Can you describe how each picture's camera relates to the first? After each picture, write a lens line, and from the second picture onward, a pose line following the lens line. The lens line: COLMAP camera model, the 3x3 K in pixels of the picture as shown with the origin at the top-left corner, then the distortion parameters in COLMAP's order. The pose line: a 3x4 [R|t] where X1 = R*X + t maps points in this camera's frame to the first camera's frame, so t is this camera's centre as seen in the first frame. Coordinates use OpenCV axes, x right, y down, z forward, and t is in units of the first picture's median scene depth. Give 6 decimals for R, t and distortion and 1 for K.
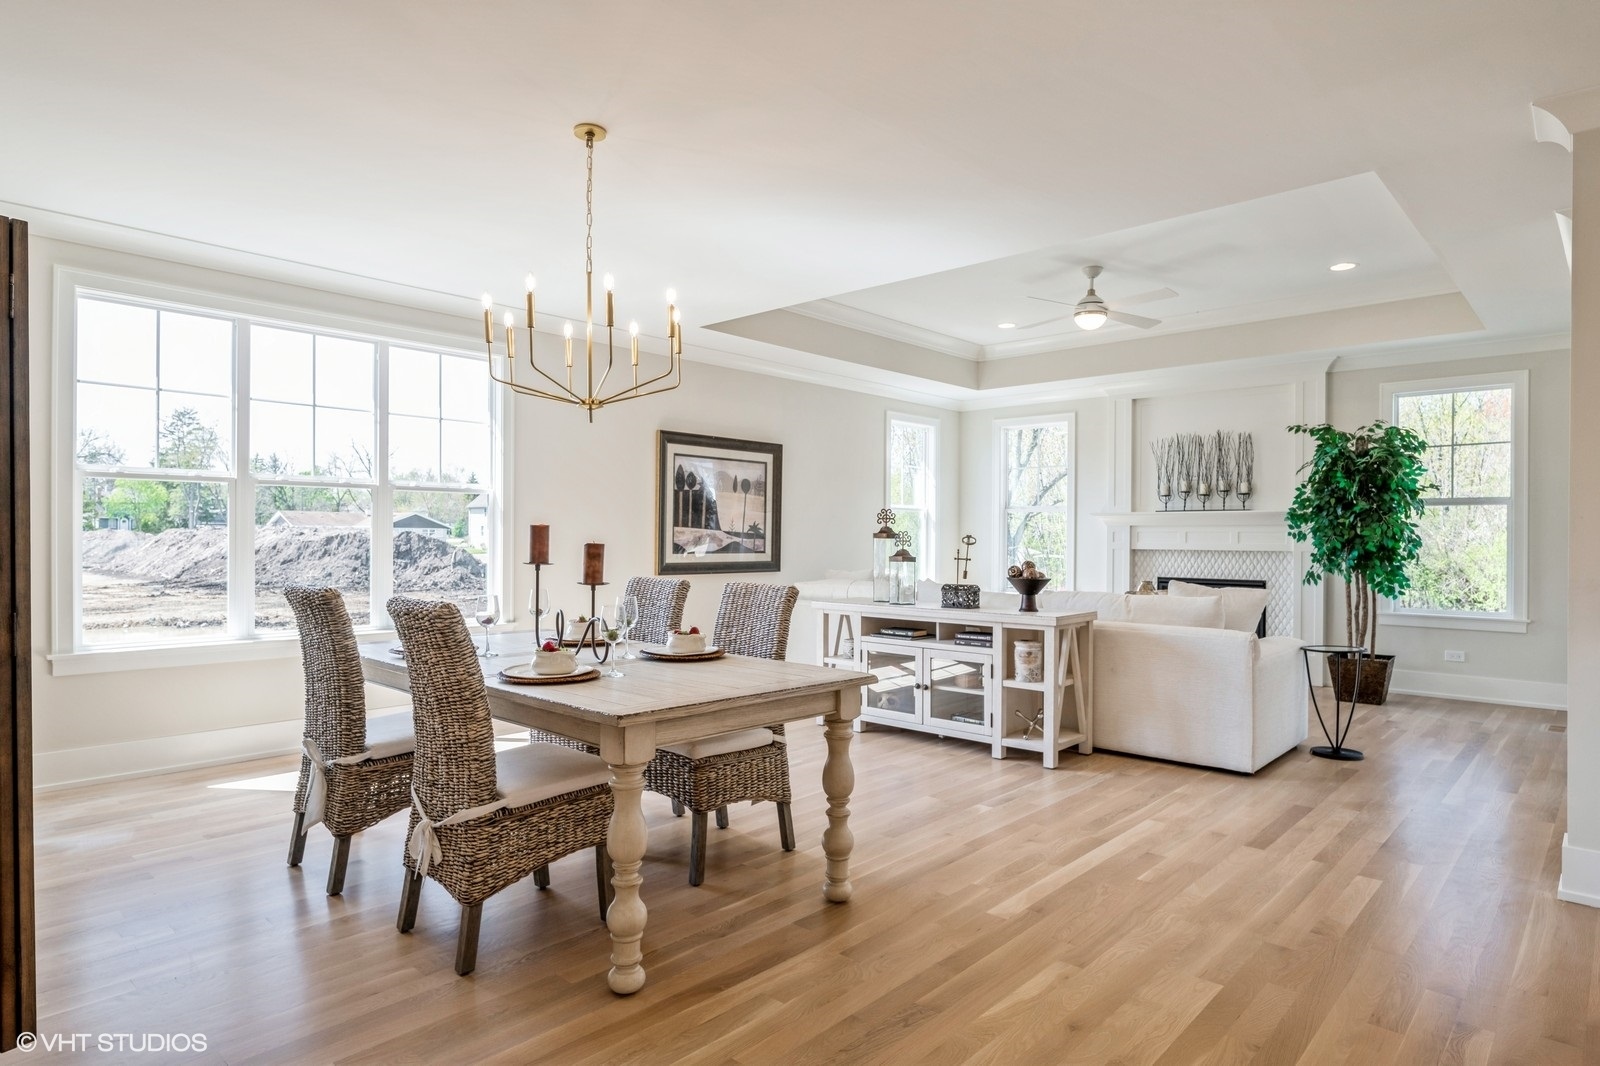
lens RADIAL K [[904.8, 0, 800.0], [0, 904.8, 533.0], [0, 0, 1]] dist [-0.001366, 0.000315]
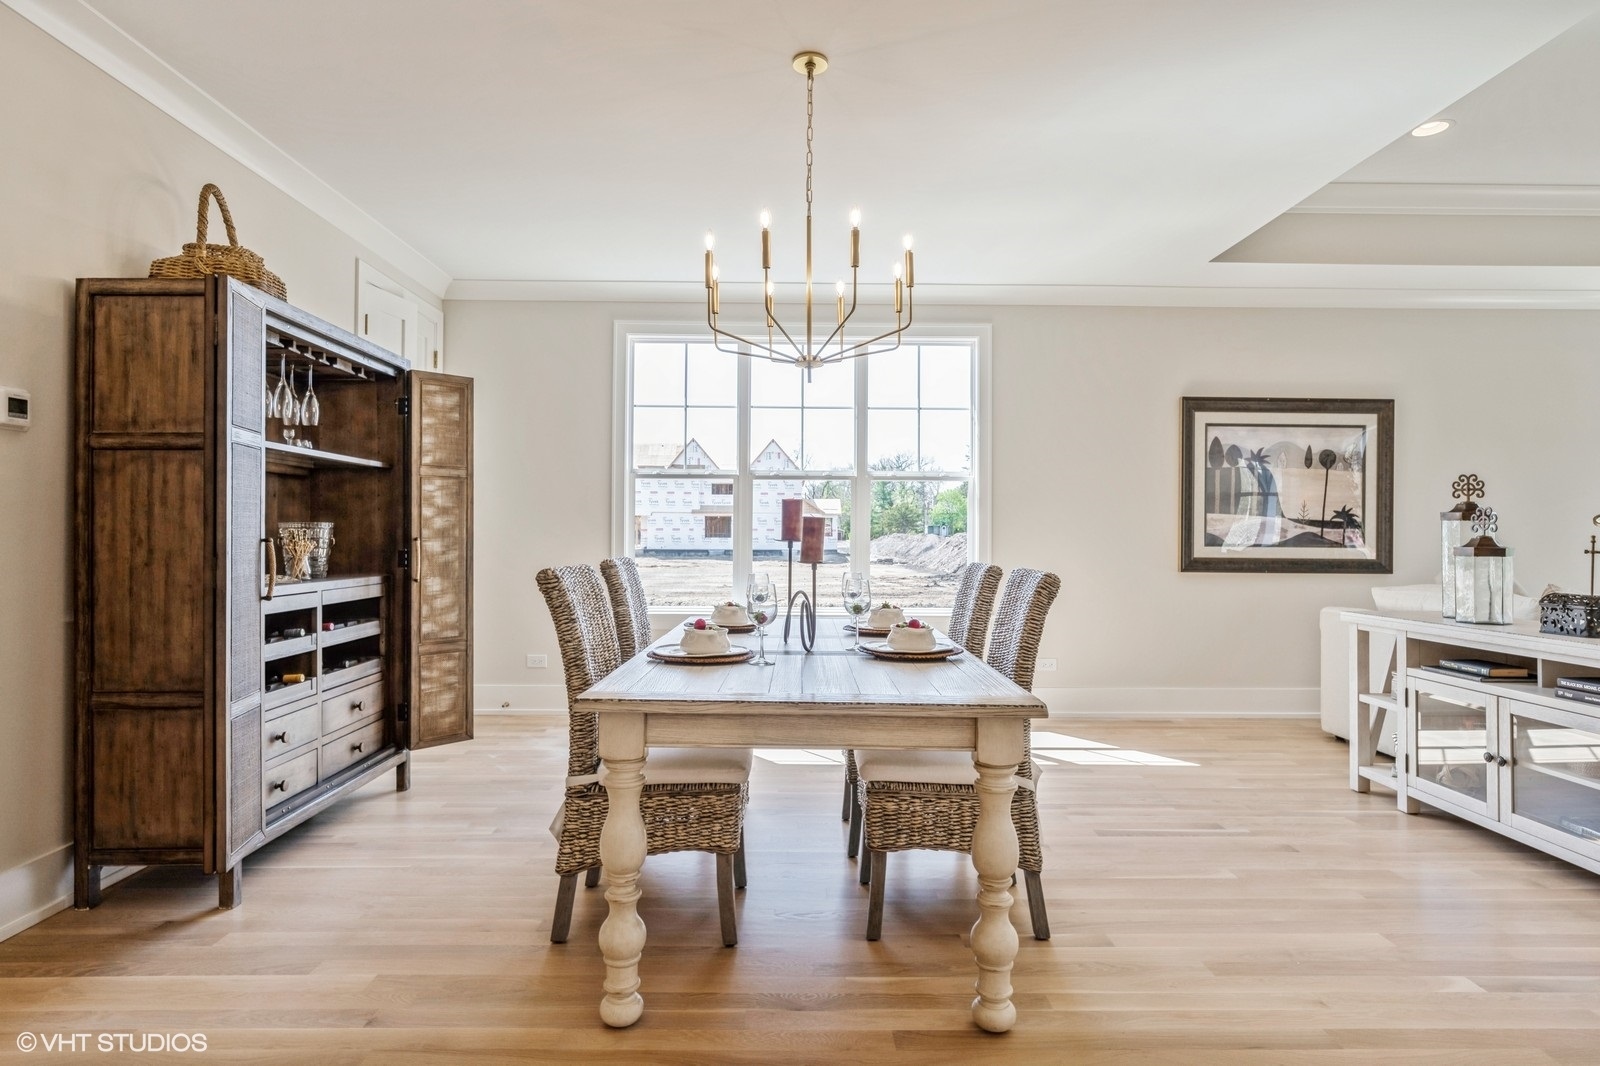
lens RADIAL K [[873.9, 0, 800.0], [0, 873.9, 533.0], [0, 0, 1]] dist [0.000832, -0.000518]
pose [[0.685271, -0.004406, -0.728275, 0.223112], [0.000233, 0.999983, -0.005831, 0.018647], [0.728289, 0.003826, 0.685260, 0.230738]]
